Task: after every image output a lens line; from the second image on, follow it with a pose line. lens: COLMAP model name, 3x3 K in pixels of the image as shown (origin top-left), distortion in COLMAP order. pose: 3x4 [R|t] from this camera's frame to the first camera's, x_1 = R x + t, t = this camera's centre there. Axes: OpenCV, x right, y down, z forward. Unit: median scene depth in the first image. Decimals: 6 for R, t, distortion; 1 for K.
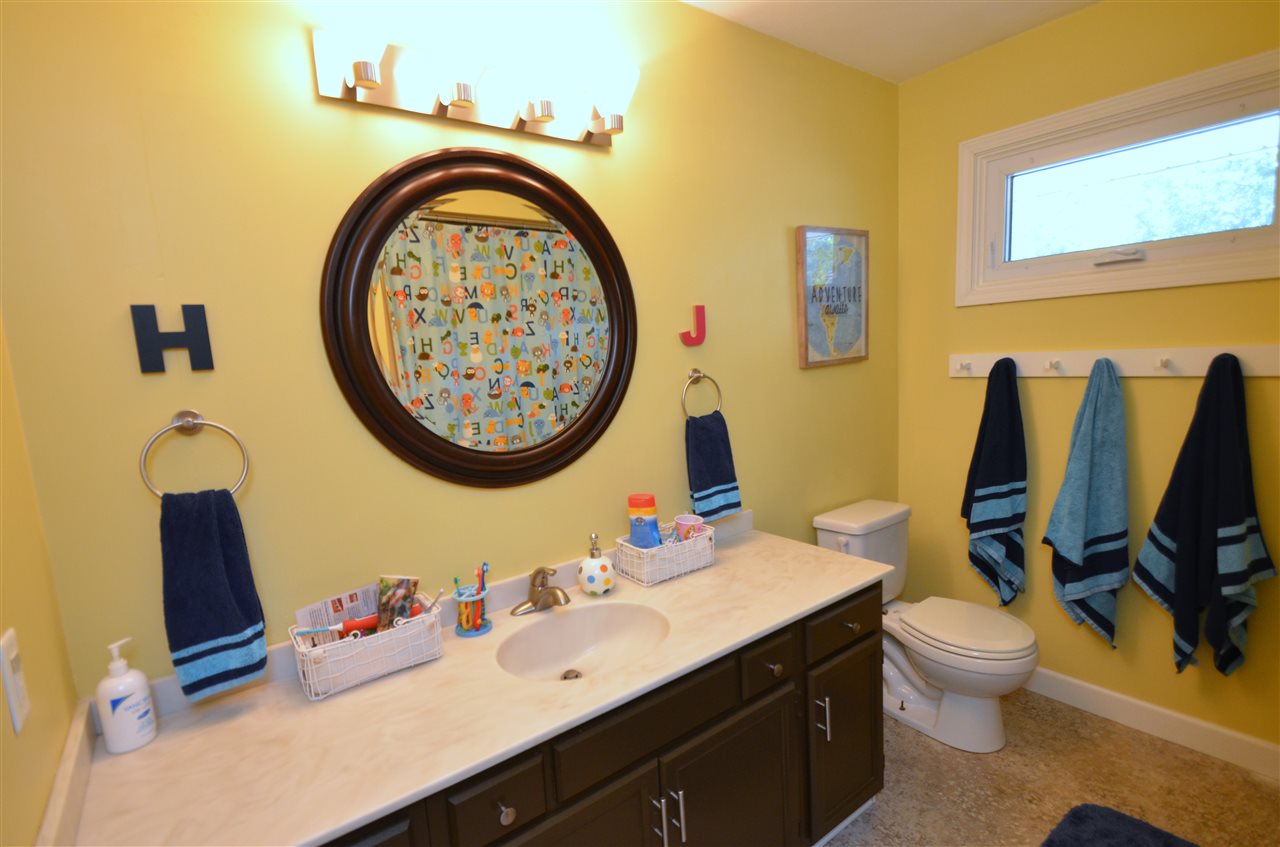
lens RADIAL K [[578.6, 0, 653.7], [0, 578.6, 431.3], [0, 0, 1]] dist [-0.000988, -0.010163]
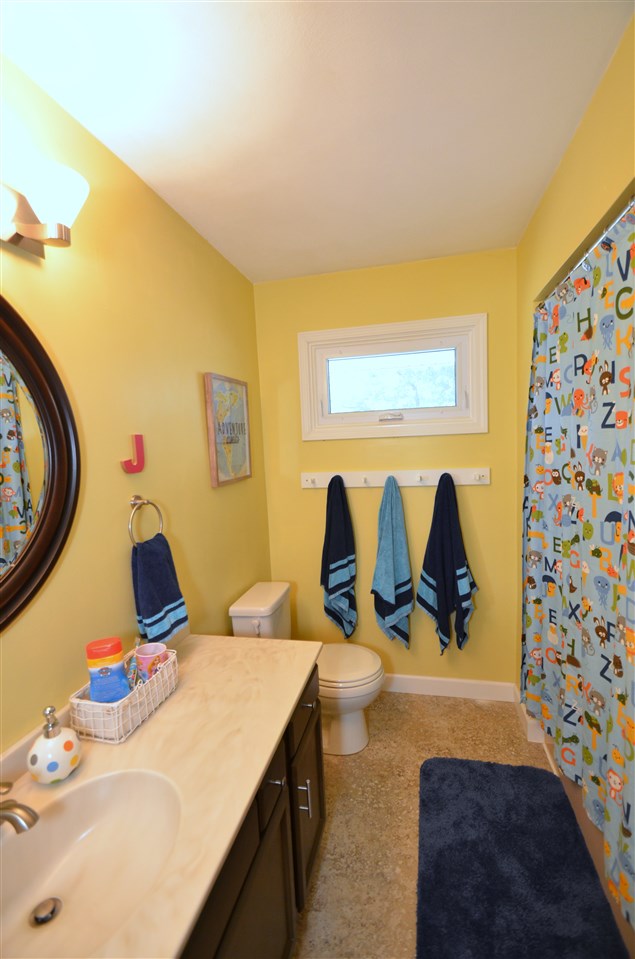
lens RADIAL K [[406.0, 0, 319.5], [0, 406.0, 485.6], [0, 0, 1]] dist [0.022137, -0.023054]
pose [[0.768160, -0.035268, 0.639286, -0.136270], [0.081934, 0.995687, -0.043521, -0.065395], [-0.634994, 0.085811, 0.767737, 0.230507]]
